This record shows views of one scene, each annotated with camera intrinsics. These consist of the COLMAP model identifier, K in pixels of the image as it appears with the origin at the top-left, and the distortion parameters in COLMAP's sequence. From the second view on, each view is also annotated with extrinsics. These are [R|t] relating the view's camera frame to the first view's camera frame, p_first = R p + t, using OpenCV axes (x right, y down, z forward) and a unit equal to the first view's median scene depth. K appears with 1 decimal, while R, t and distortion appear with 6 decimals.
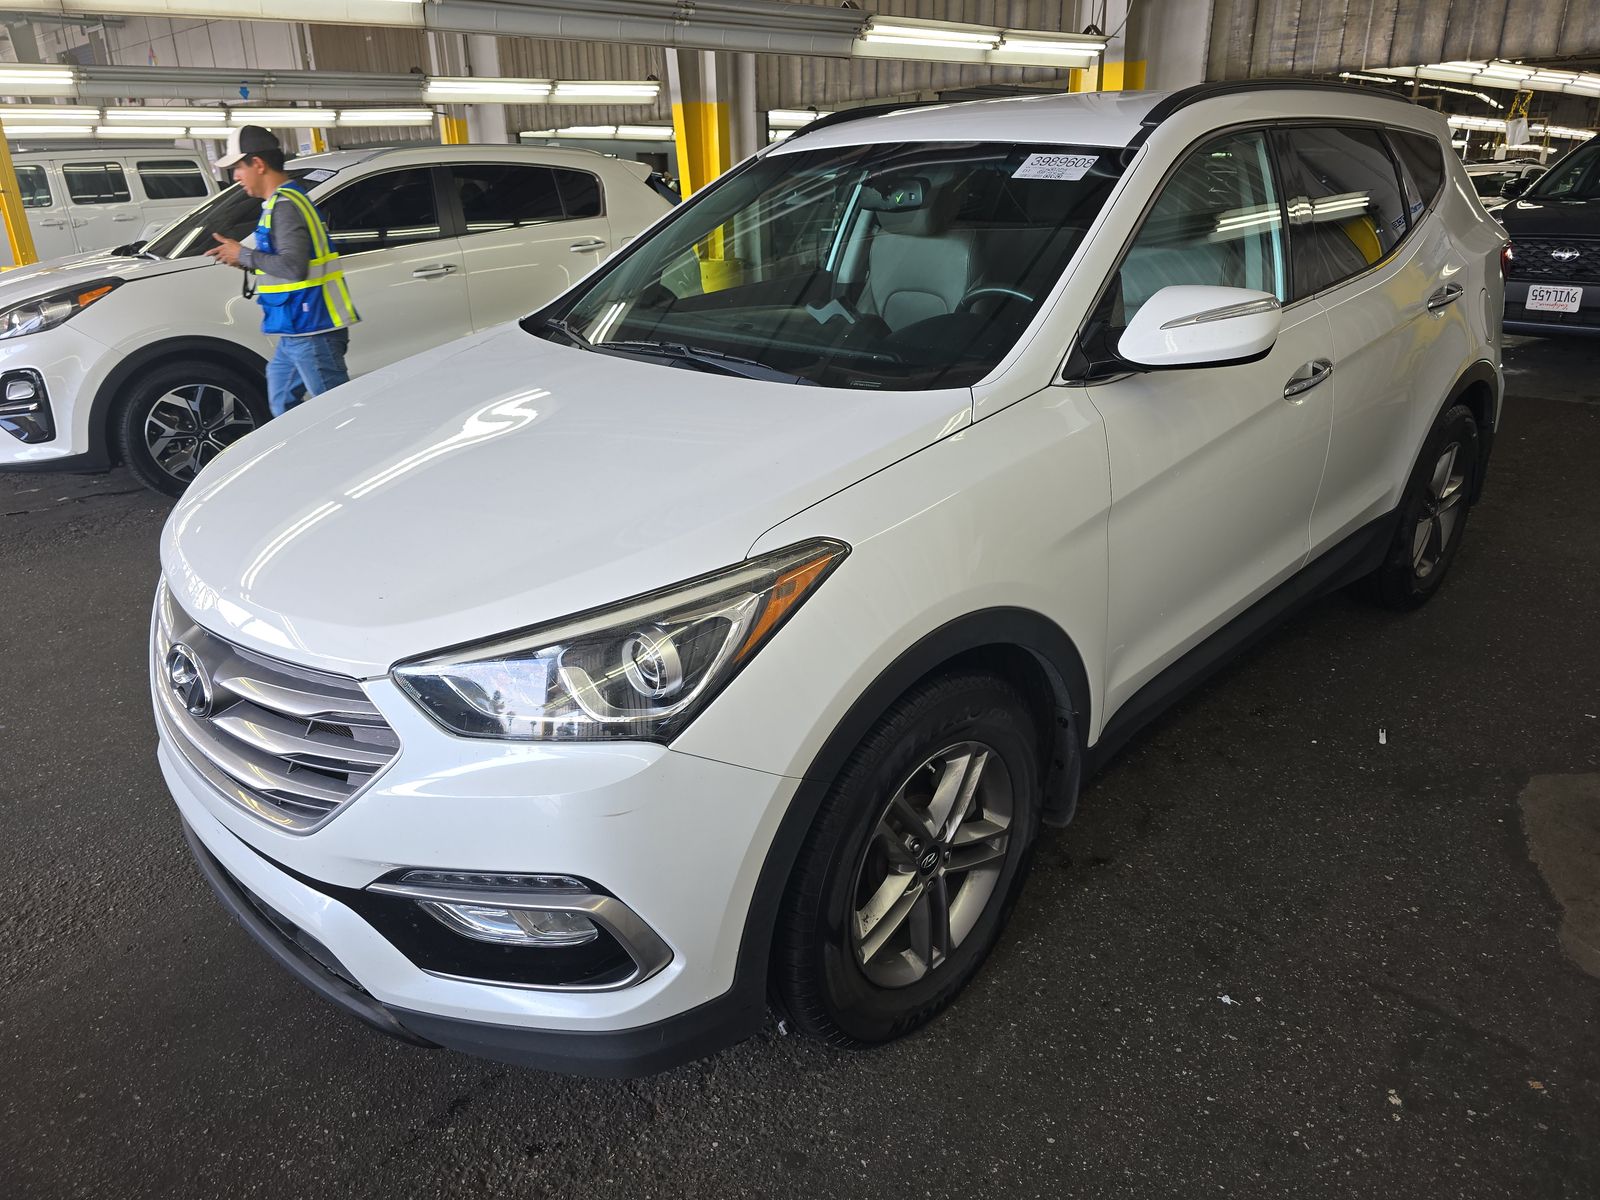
lens RADIAL K [[1082.6, 0, 800.0], [0, 1082.6, 600.0], [0, 0, 1]] dist [0.056506, -0.051007]
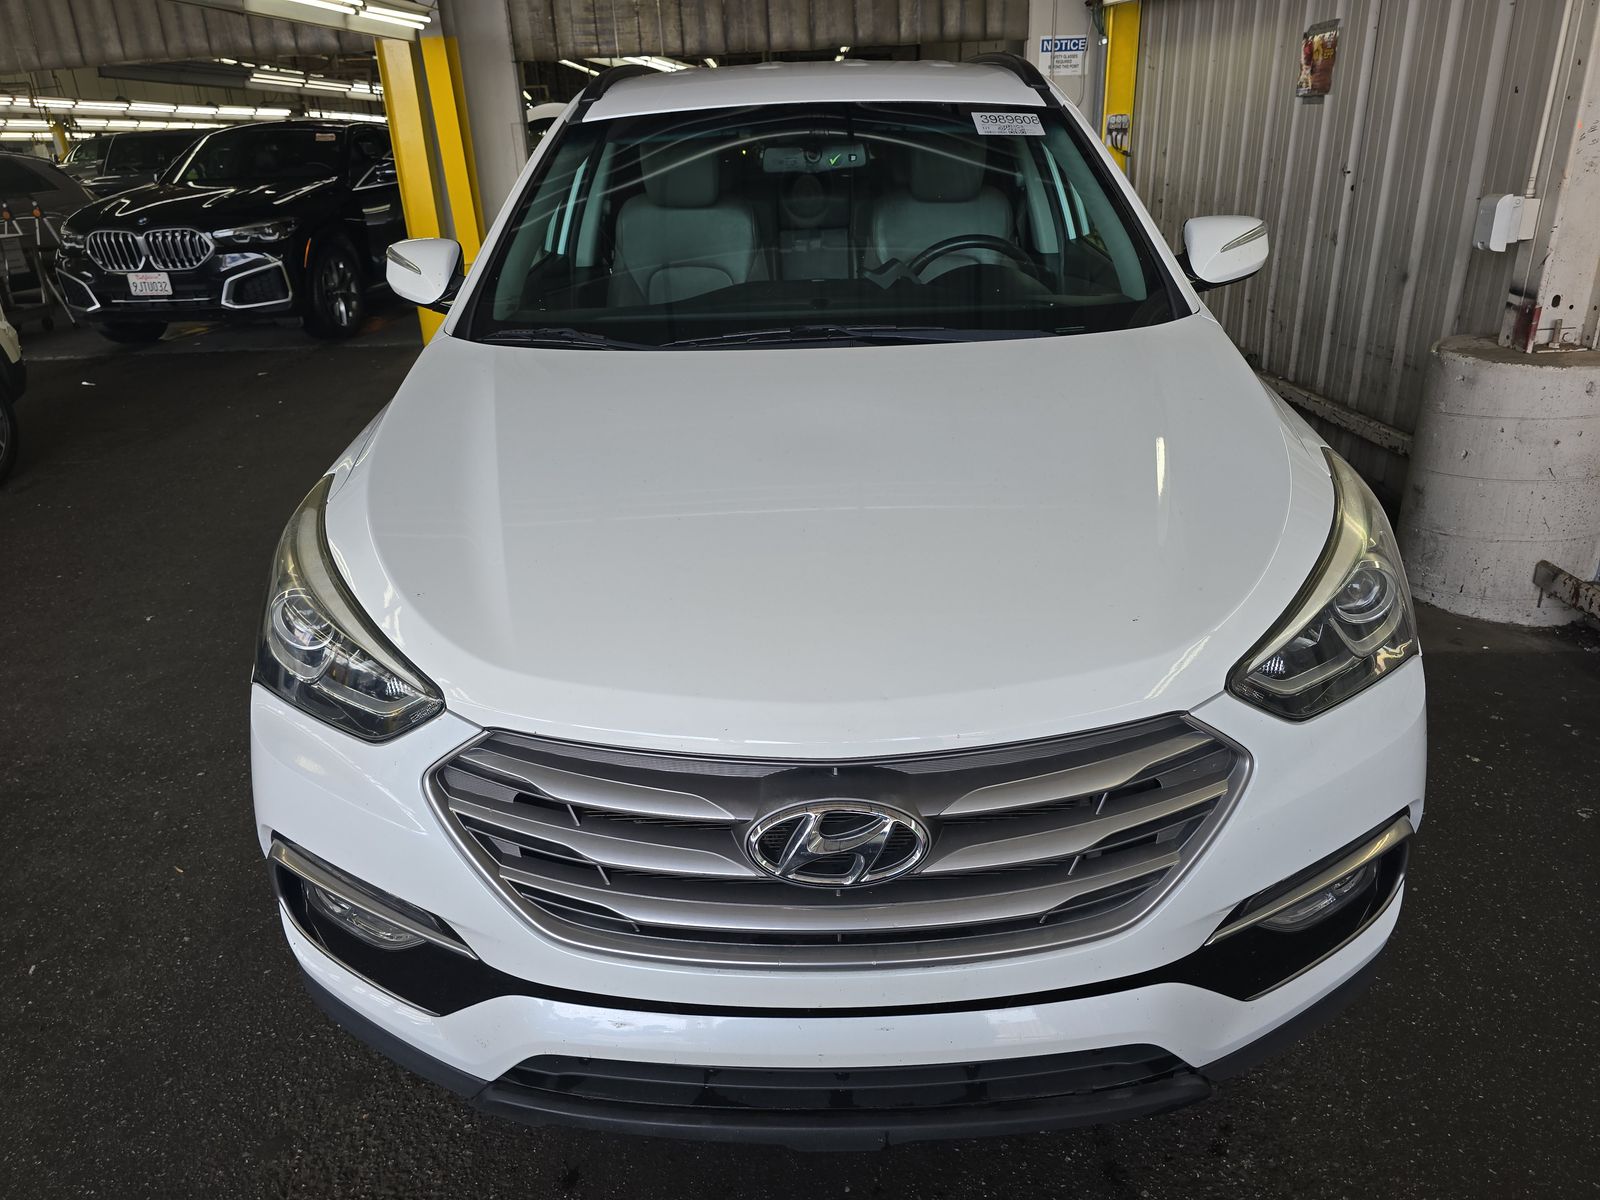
lens RADIAL K [[1082.6, 0, 800.0], [0, 1082.6, 600.0], [0, 0, 1]] dist [0.056506, -0.051007]
pose [[0.711578, -0.284121, 0.642597, -0.277425], [0.278473, 0.953735, 0.113322, -0.046281], [-0.645065, 0.098309, 0.757777, 0.131458]]
